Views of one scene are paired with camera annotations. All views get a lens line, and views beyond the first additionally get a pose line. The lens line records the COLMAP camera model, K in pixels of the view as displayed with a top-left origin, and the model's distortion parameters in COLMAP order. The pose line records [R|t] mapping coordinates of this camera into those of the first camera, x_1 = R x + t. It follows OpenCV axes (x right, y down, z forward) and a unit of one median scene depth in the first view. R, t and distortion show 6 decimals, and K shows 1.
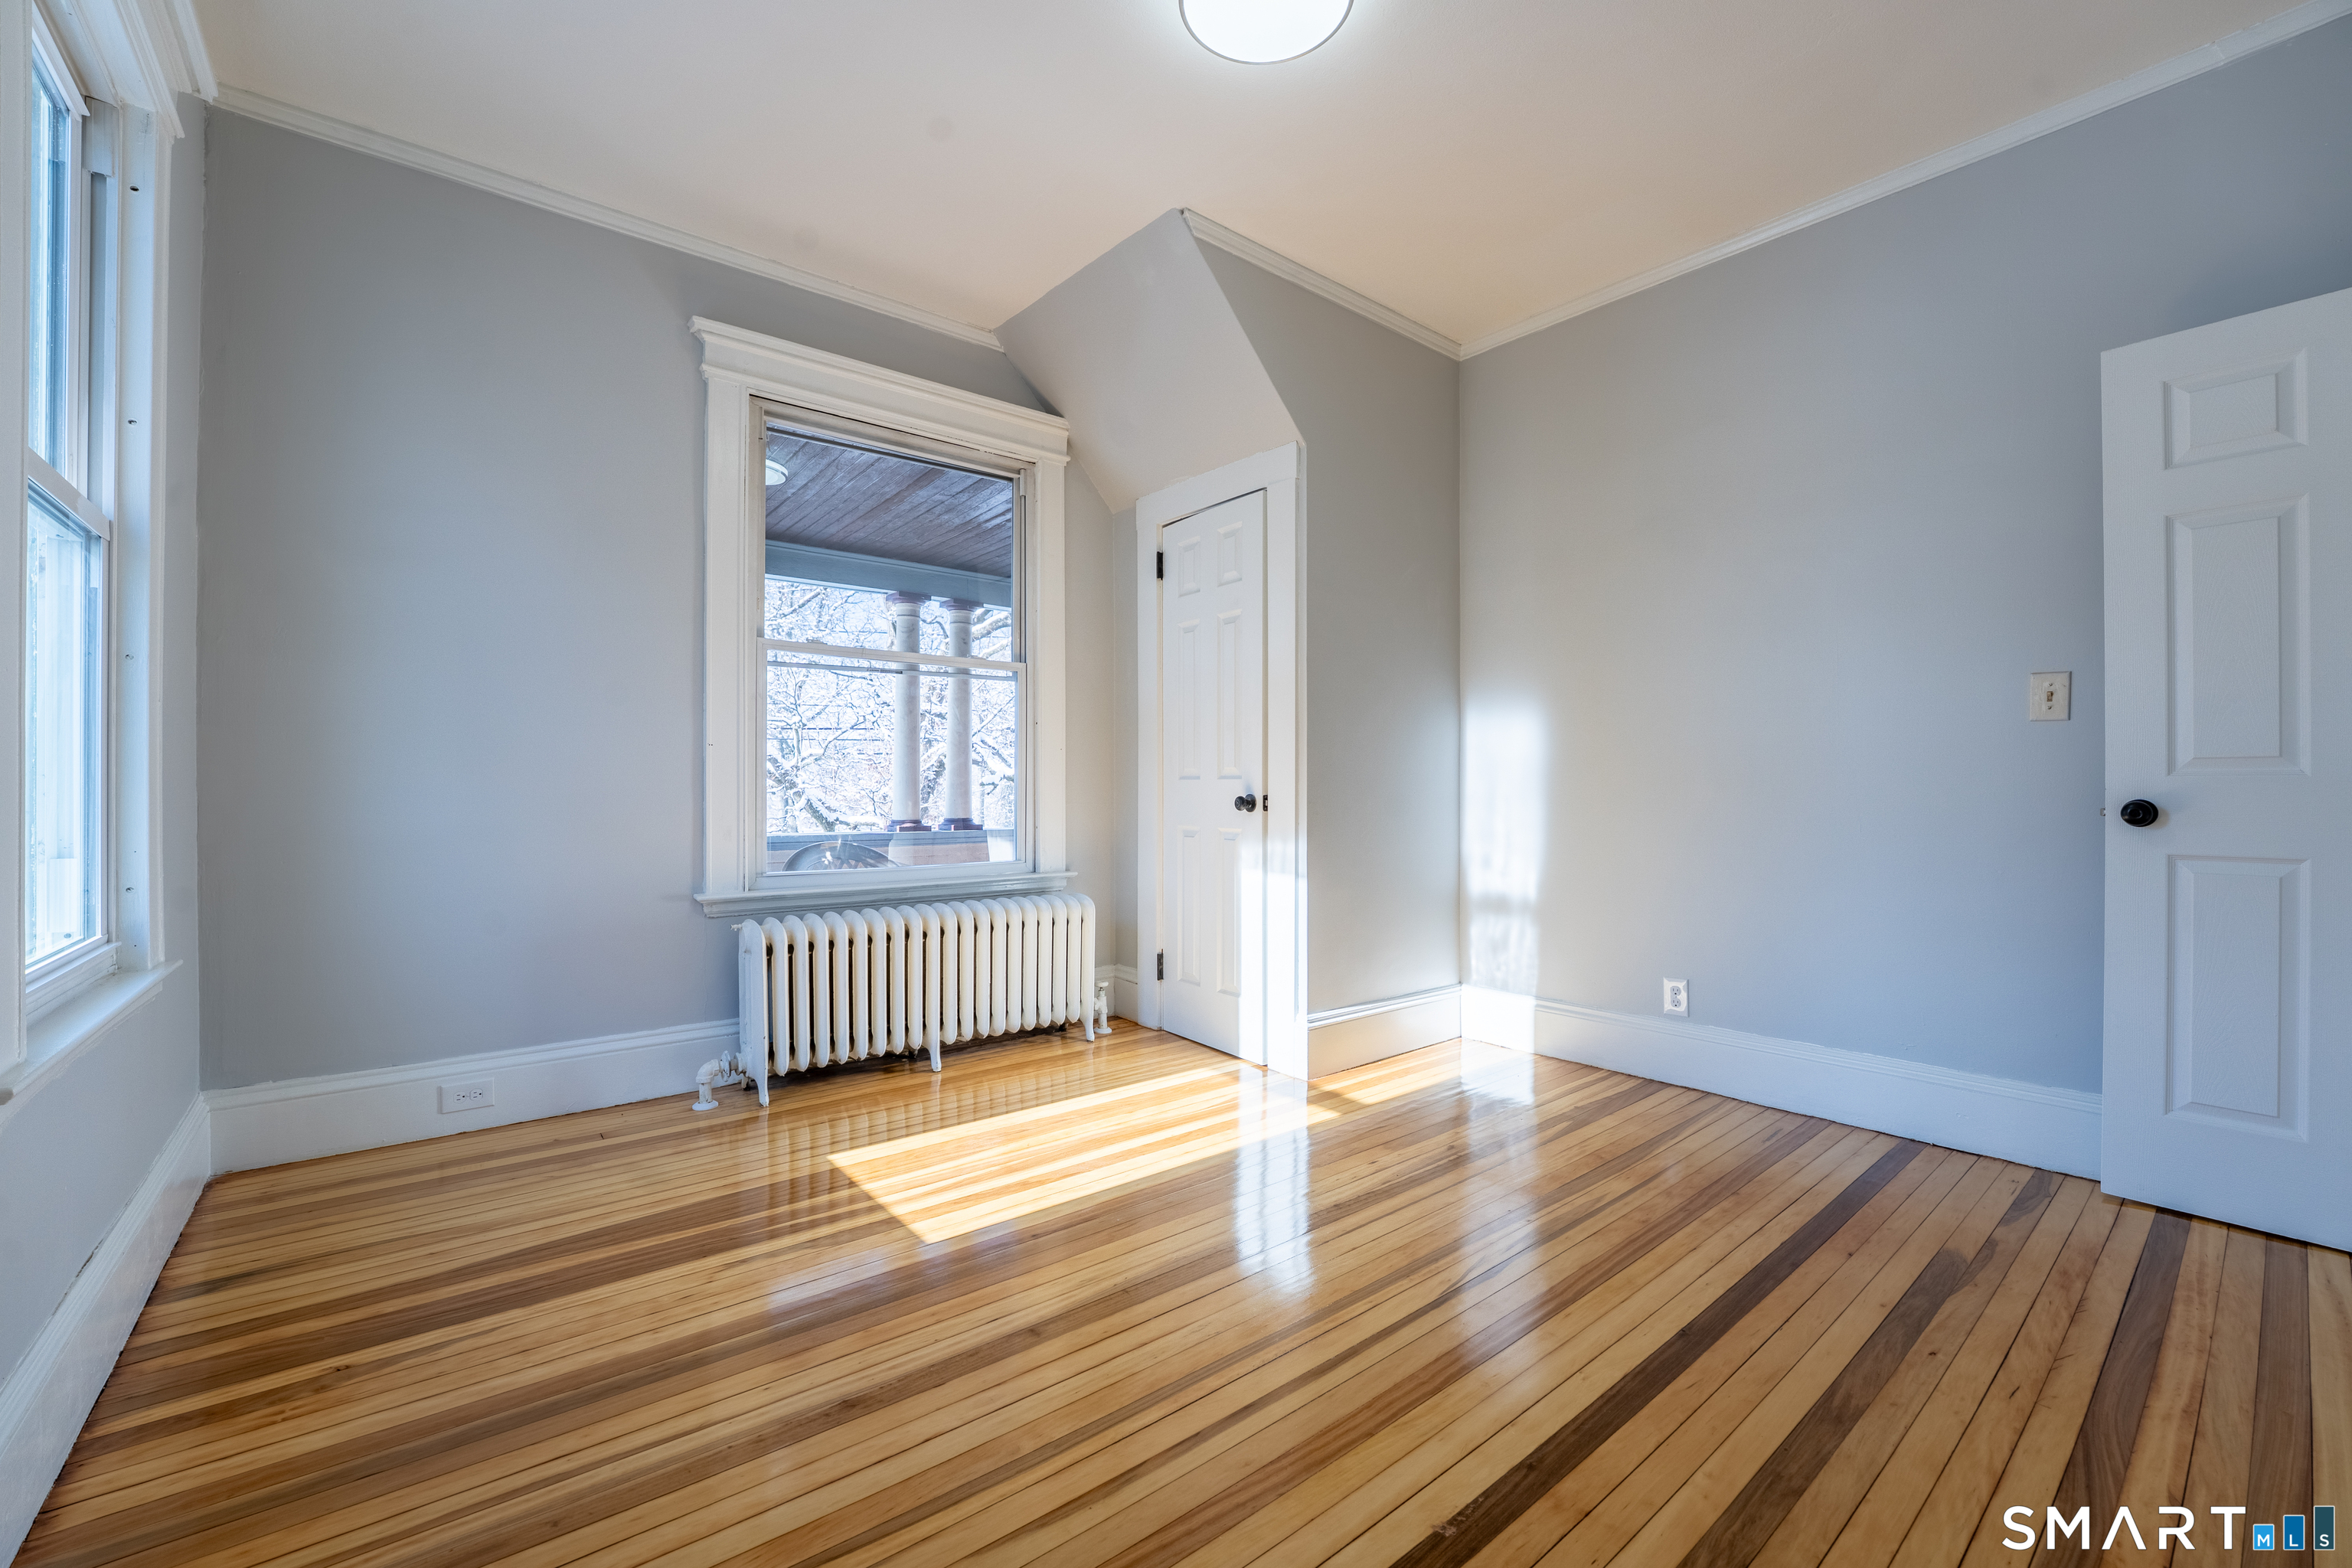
lens RADIAL K [[959.8, 0, 1170.7], [0, 959.8, 781.3], [0, 0, 1]] dist [-0.021283, 0.000764]
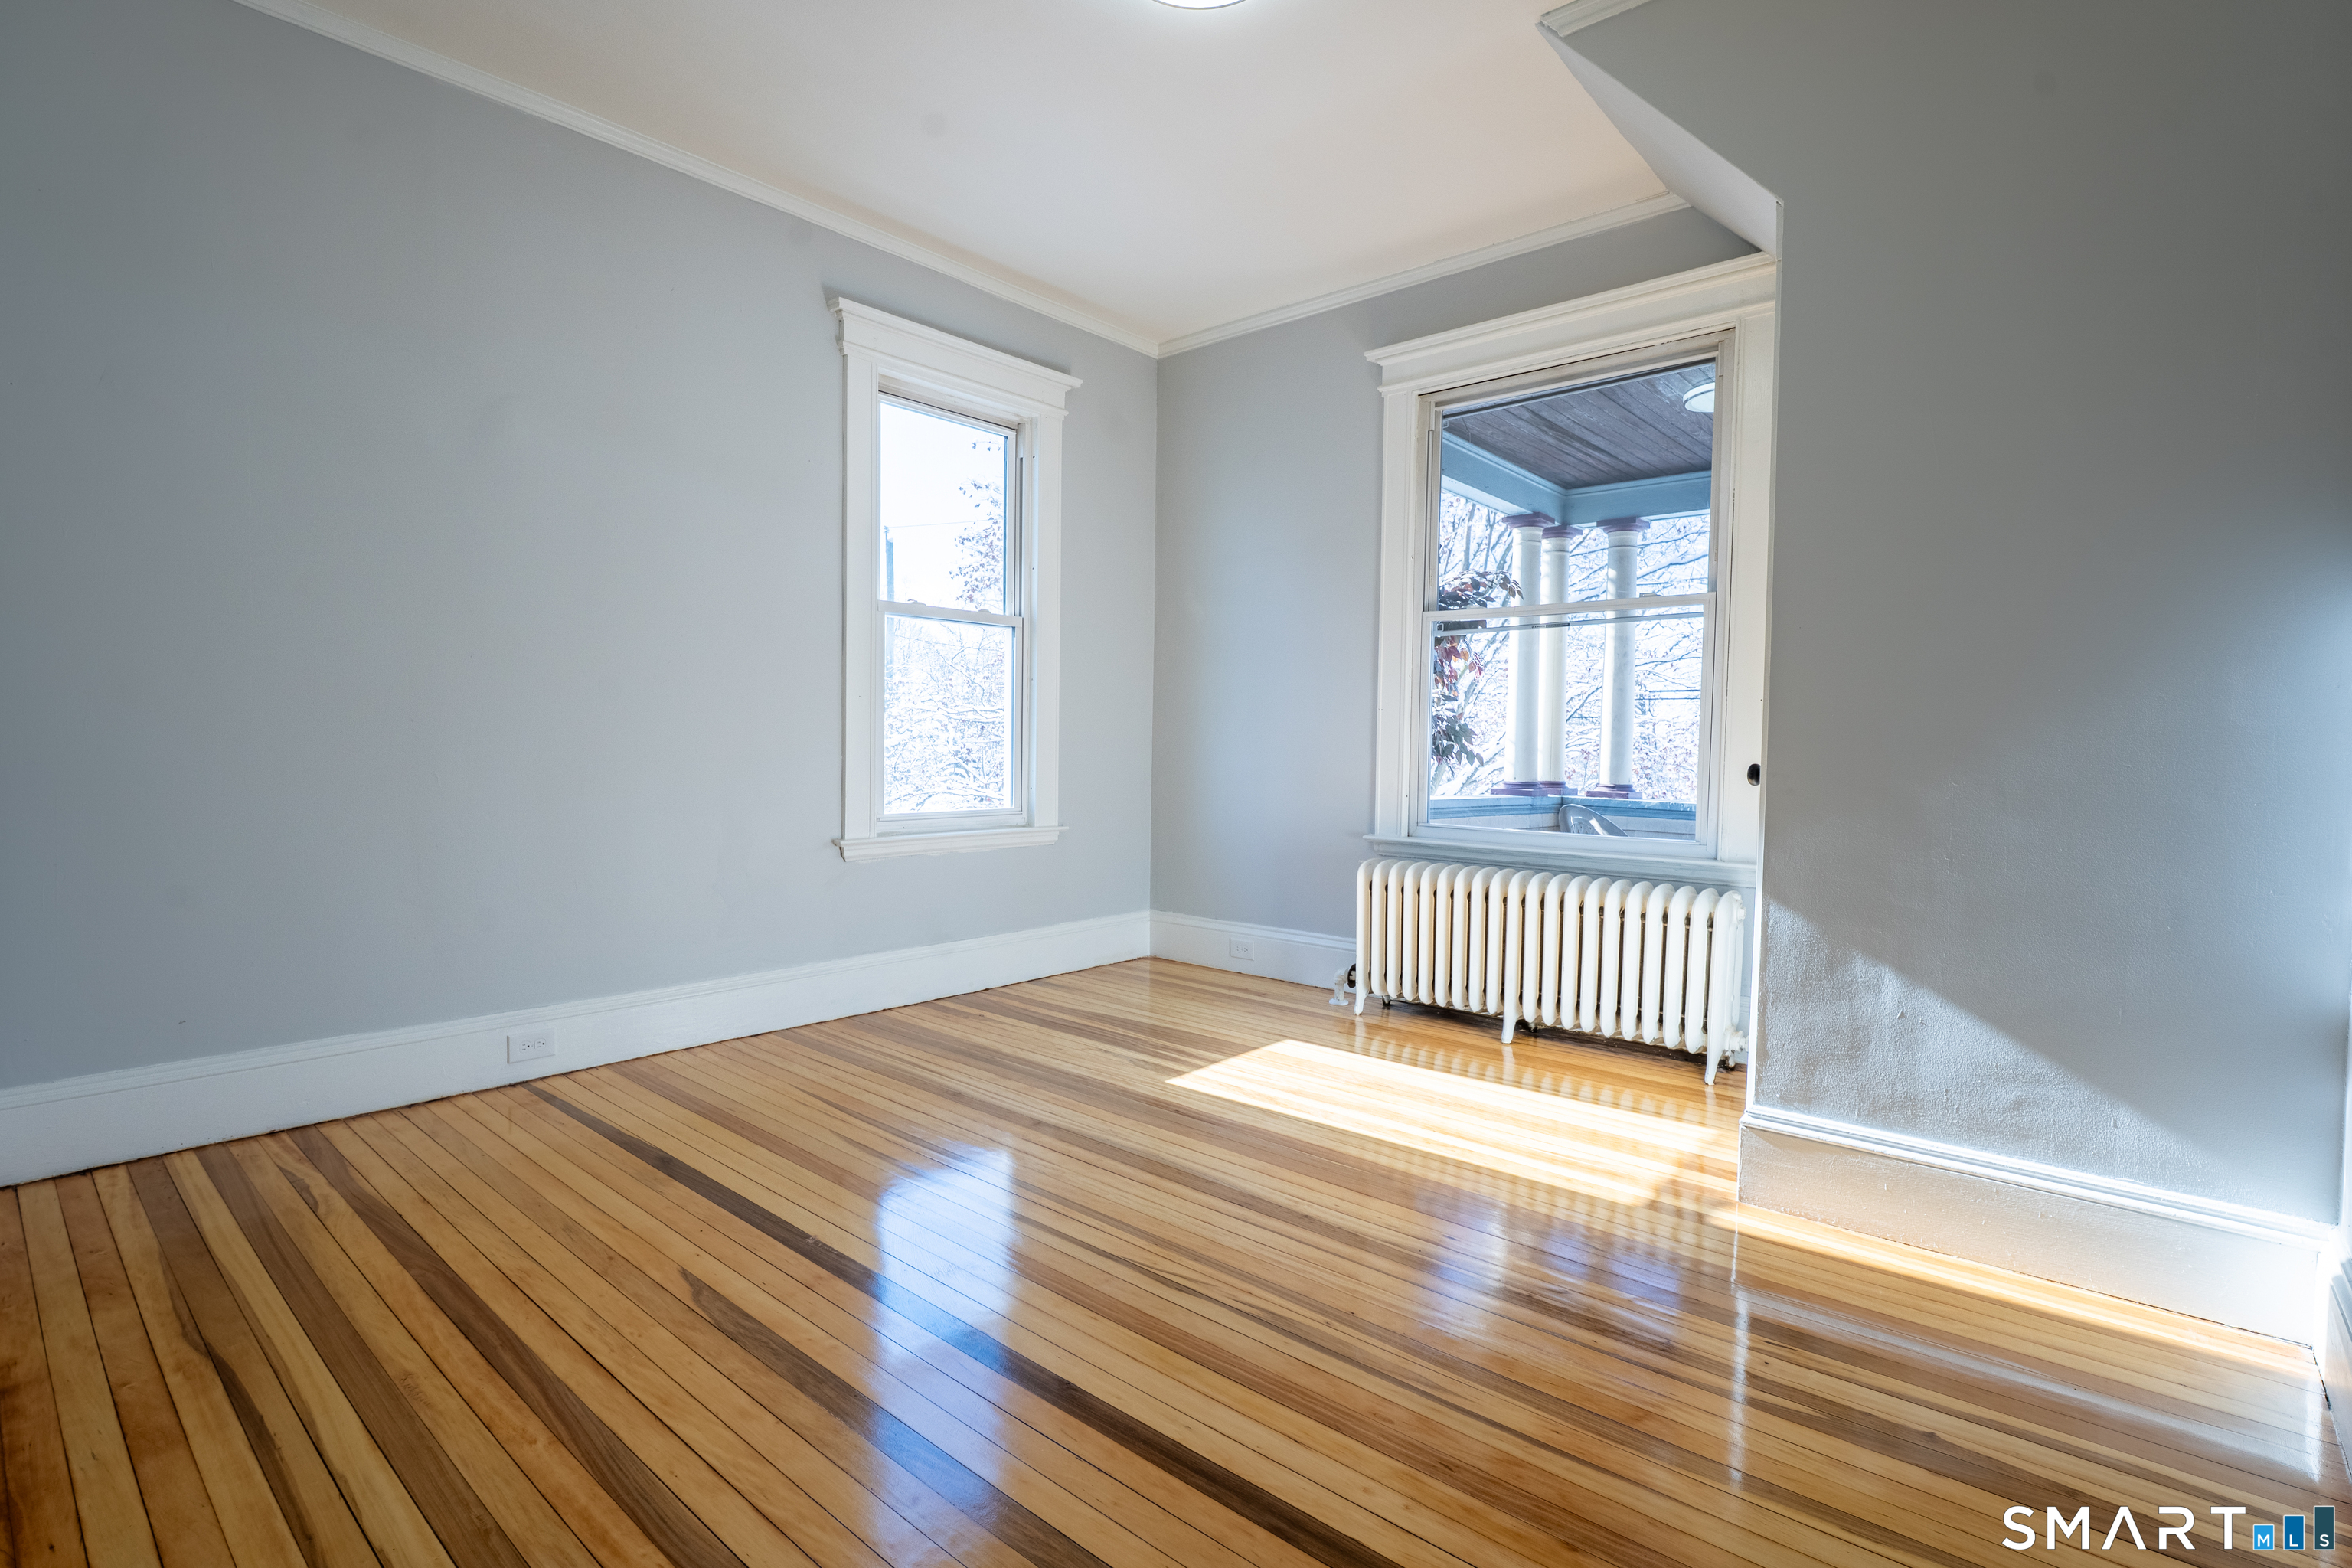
lens RADIAL K [[1108.7, 0, 1172.8], [0, 1108.7, 791.2], [0, 0, 1]] dist [-0.018020, -0.000391]
pose [[0.168143, 0.042499, -0.984846, 0.832463], [-0.010557, 0.999091, 0.041311, 0.008153], [0.985706, 0.003451, 0.168439, 0.514496]]
